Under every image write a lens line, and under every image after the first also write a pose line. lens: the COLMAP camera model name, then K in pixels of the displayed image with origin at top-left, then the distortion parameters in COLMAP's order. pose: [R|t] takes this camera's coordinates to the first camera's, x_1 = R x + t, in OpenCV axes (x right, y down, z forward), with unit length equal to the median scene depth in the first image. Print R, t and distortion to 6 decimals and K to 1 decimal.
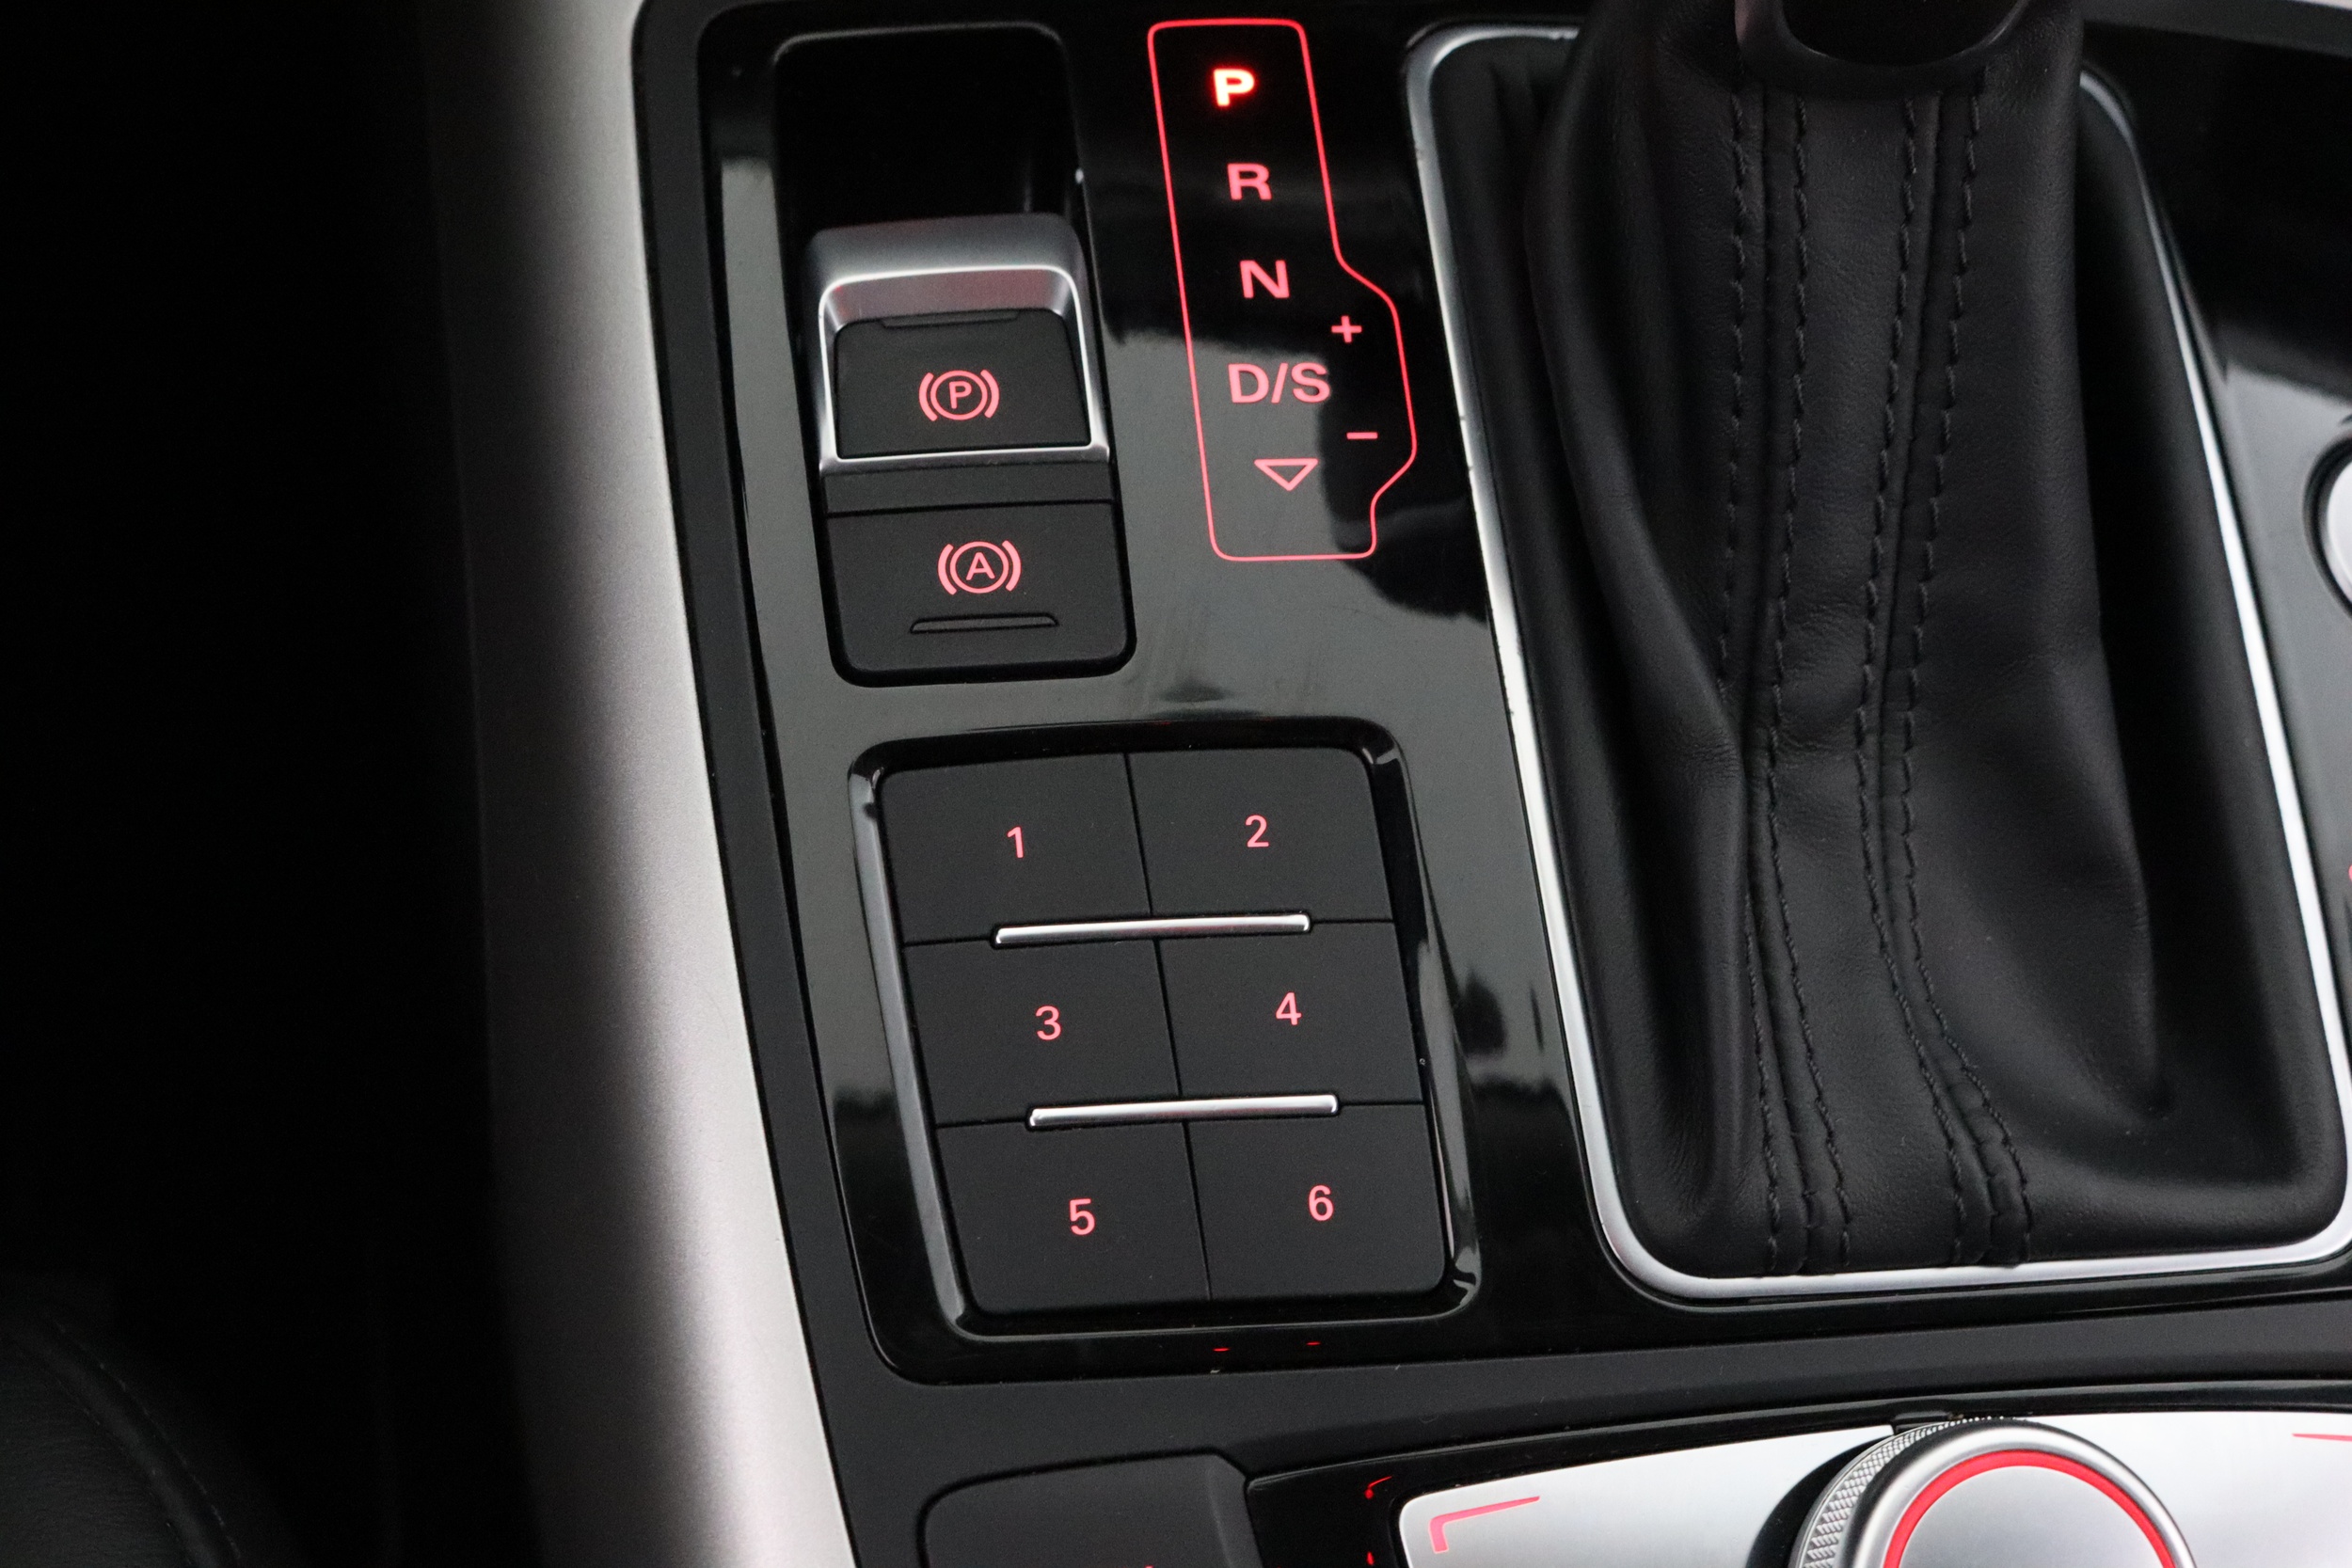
lens RADIAL K [[2878.7, 0, 1176.0], [0, 2878.7, 784.0], [0, 0, 1]] dist [-0.082716, 0.026962]
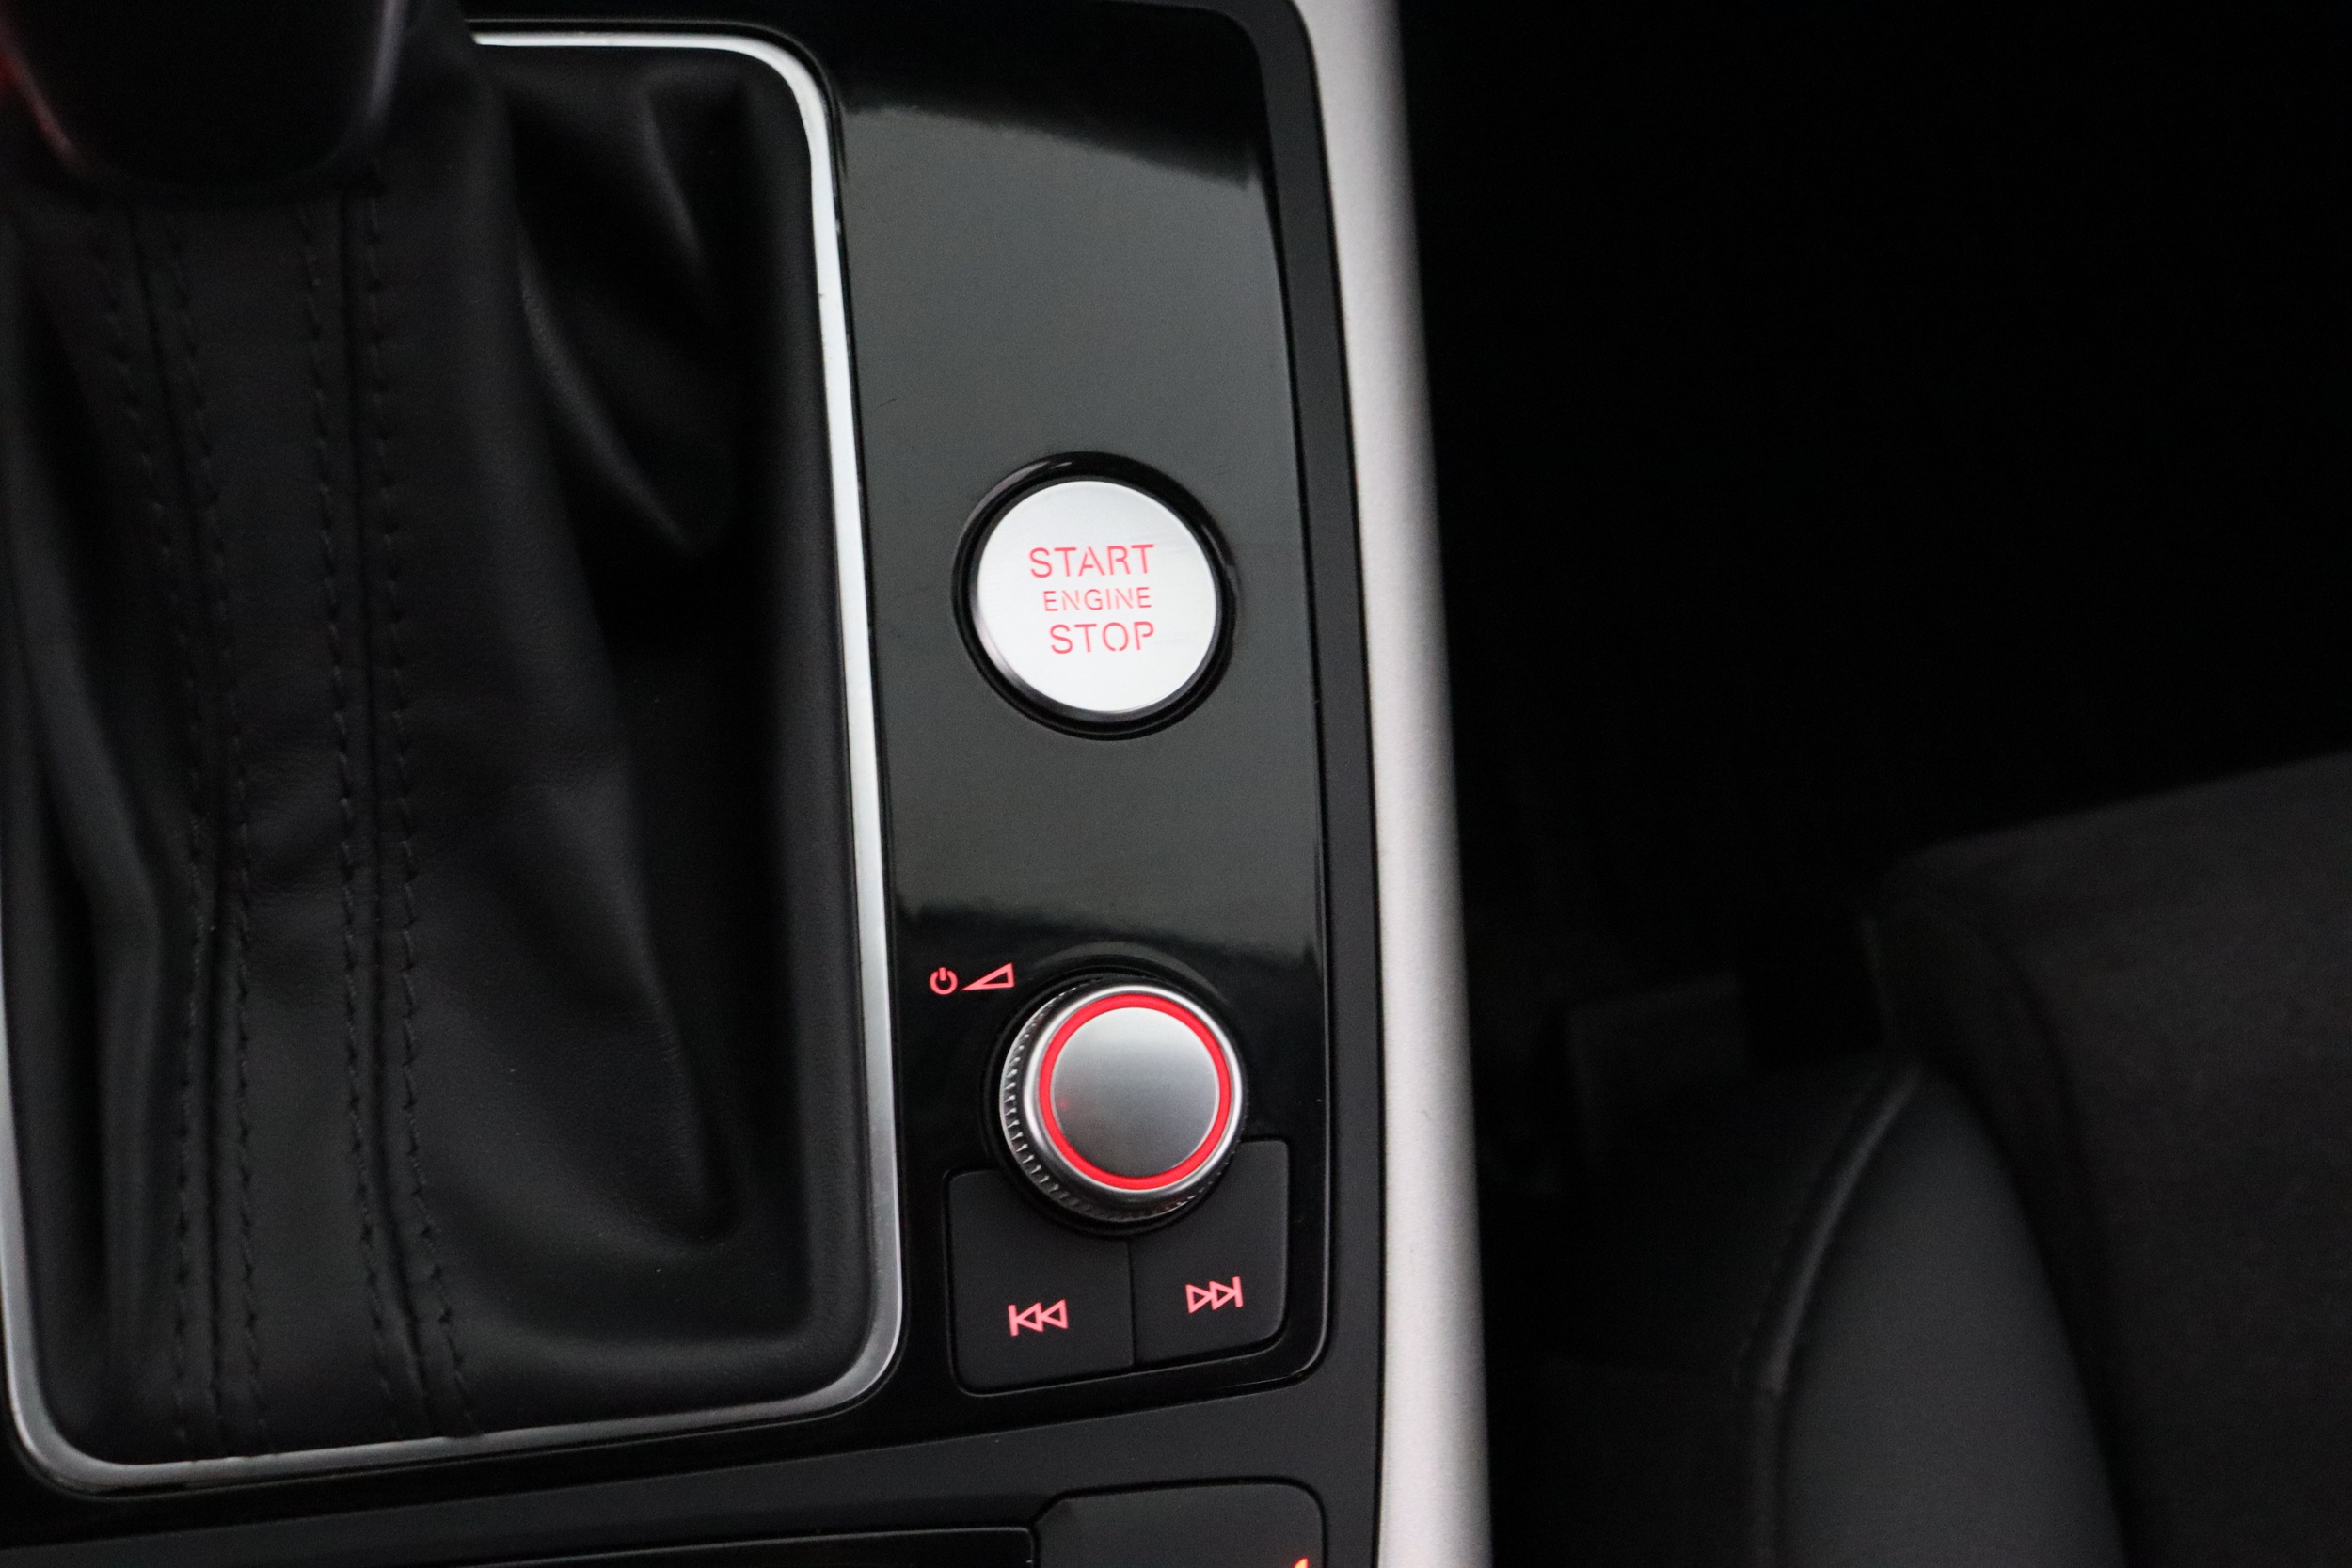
lens RADIAL K [[2878.7, 0, 1176.0], [0, 2878.7, 784.0], [0, 0, 1]] dist [-0.082716, 0.026962]
pose [[0.998546, -0.028606, 0.045700, 0.477871], [0.022134, 0.990417, 0.136325, -0.170457], [-0.049162, -0.135115, 0.989610, 0.060957]]
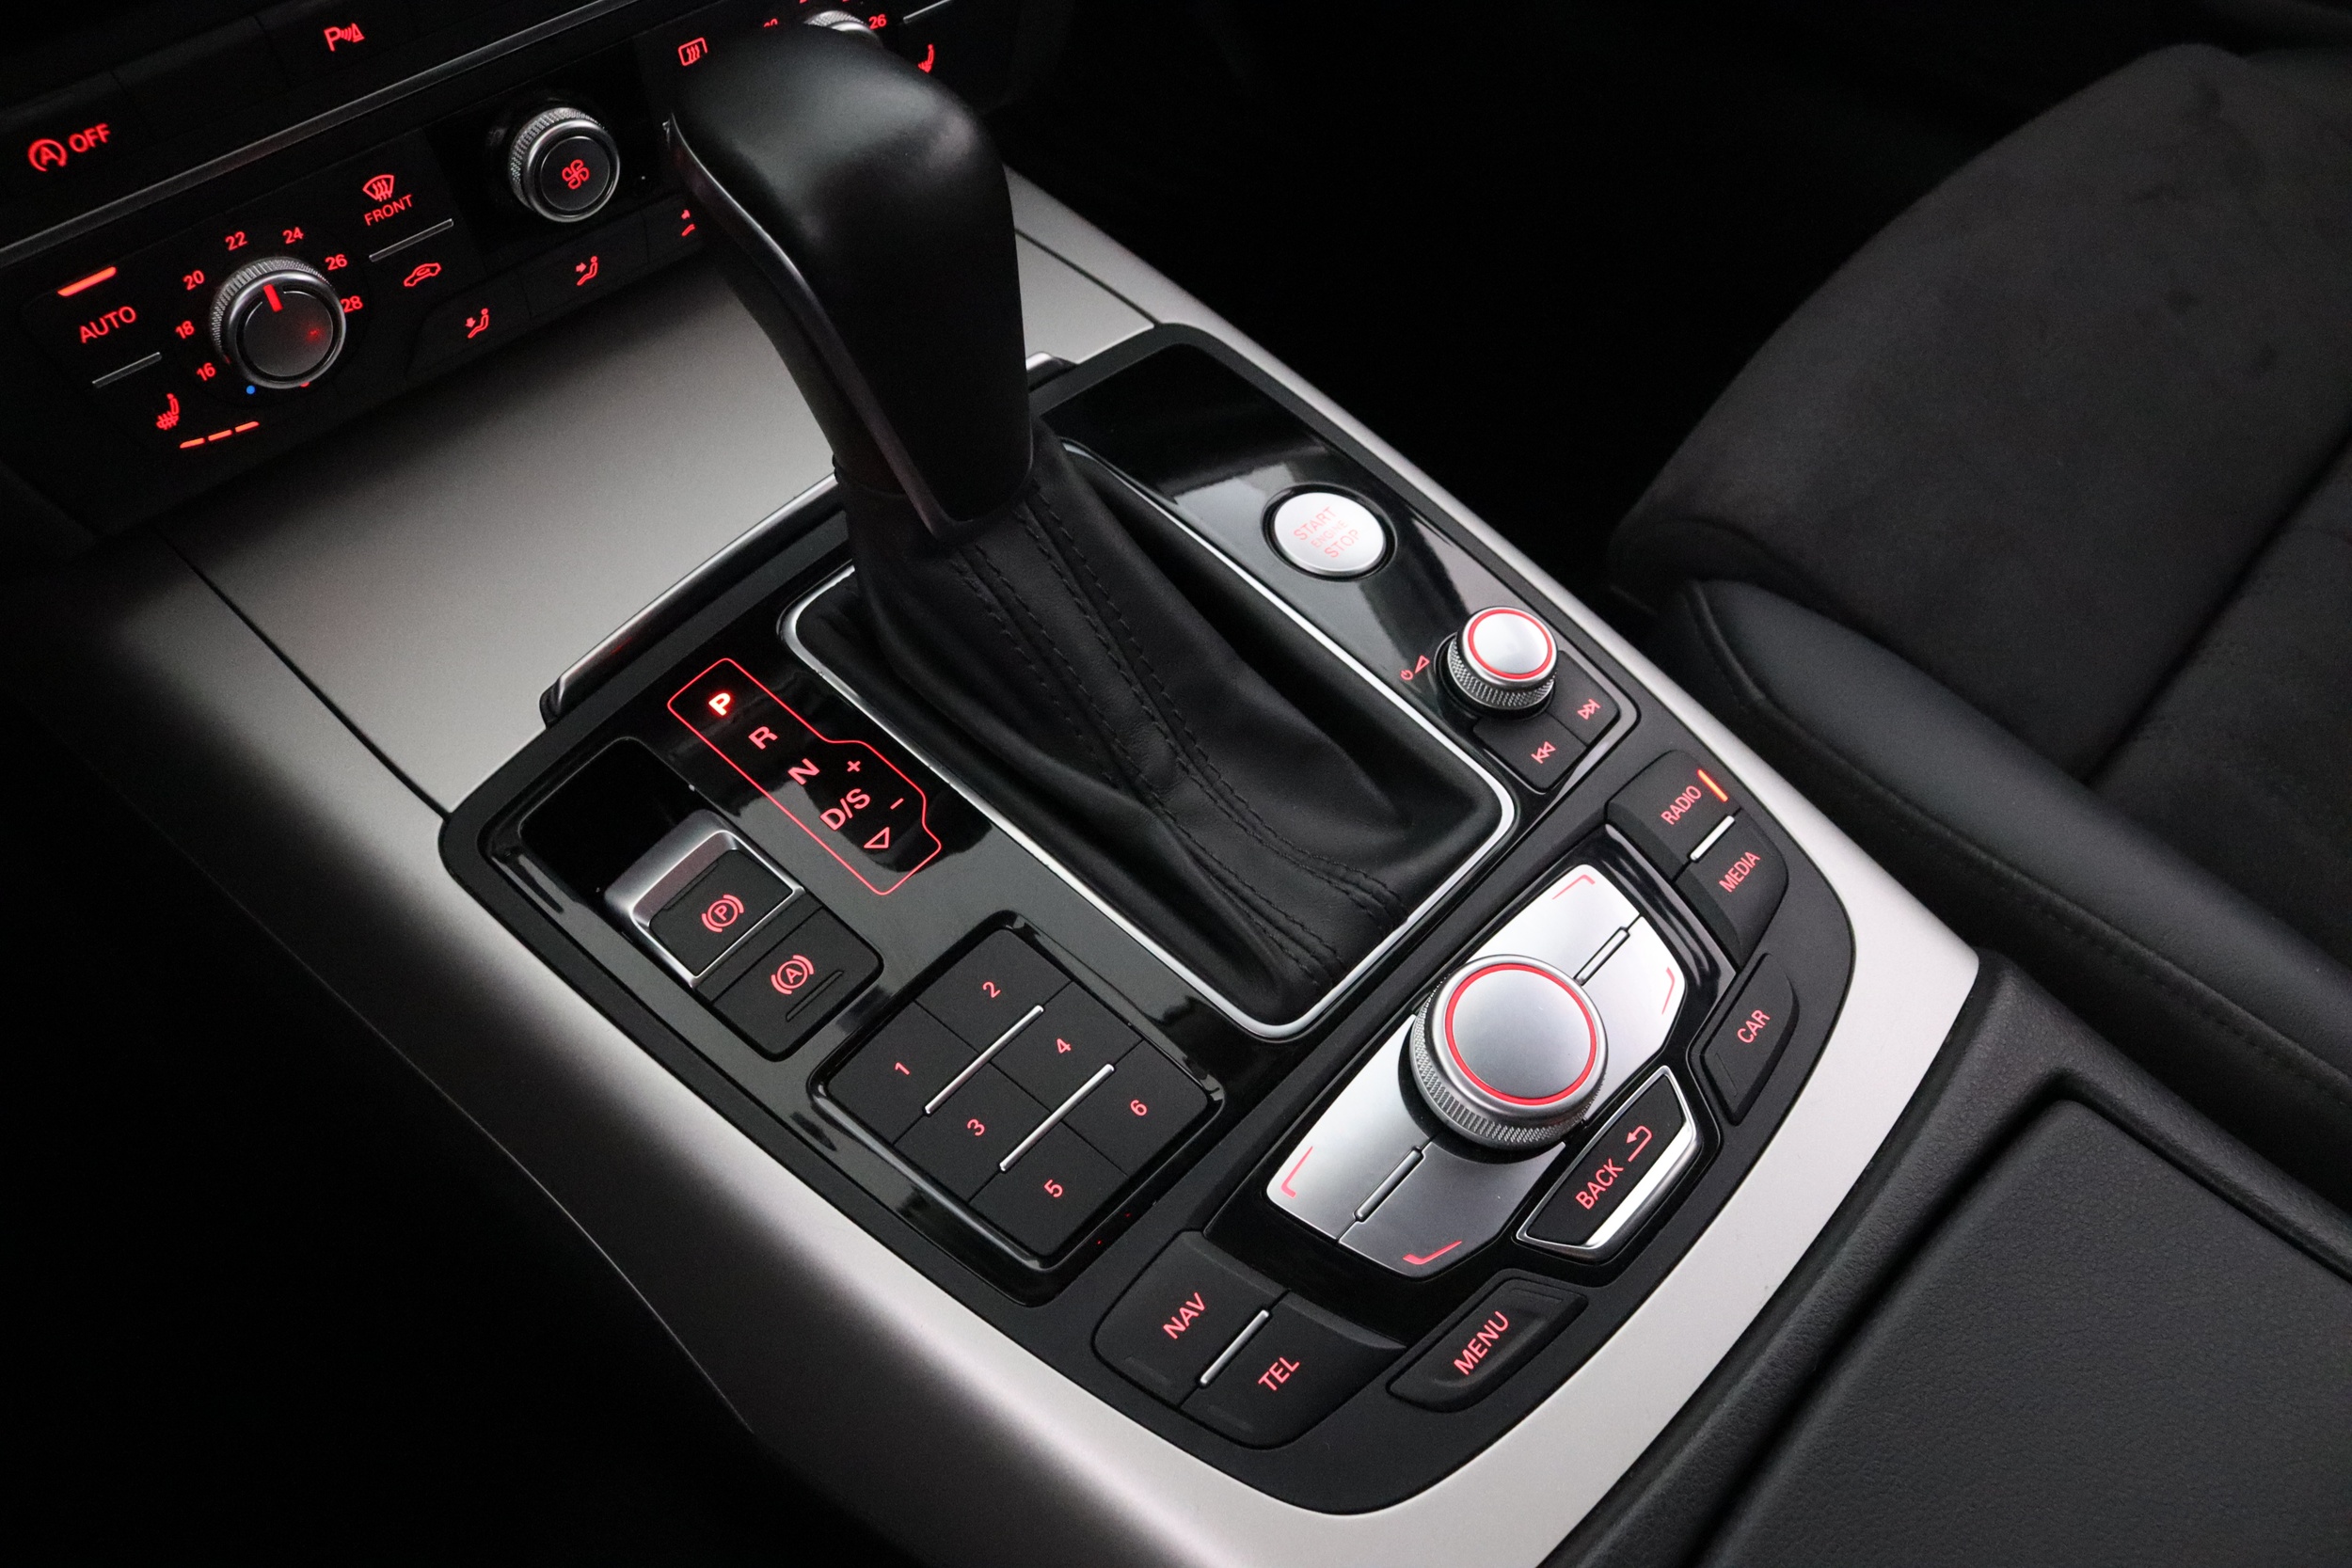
lens RADIAL K [[1960.6, 0, 1179.9], [0, 1960.6, 740.8], [0, 0, 1]] dist [-0.150699, 0.125060]
pose [[0.746615, -0.596888, 0.293752, -0.163848], [0.626999, 0.778945, -0.010839, -0.020099], [-0.222347, 0.192275, 0.955820, -0.337250]]
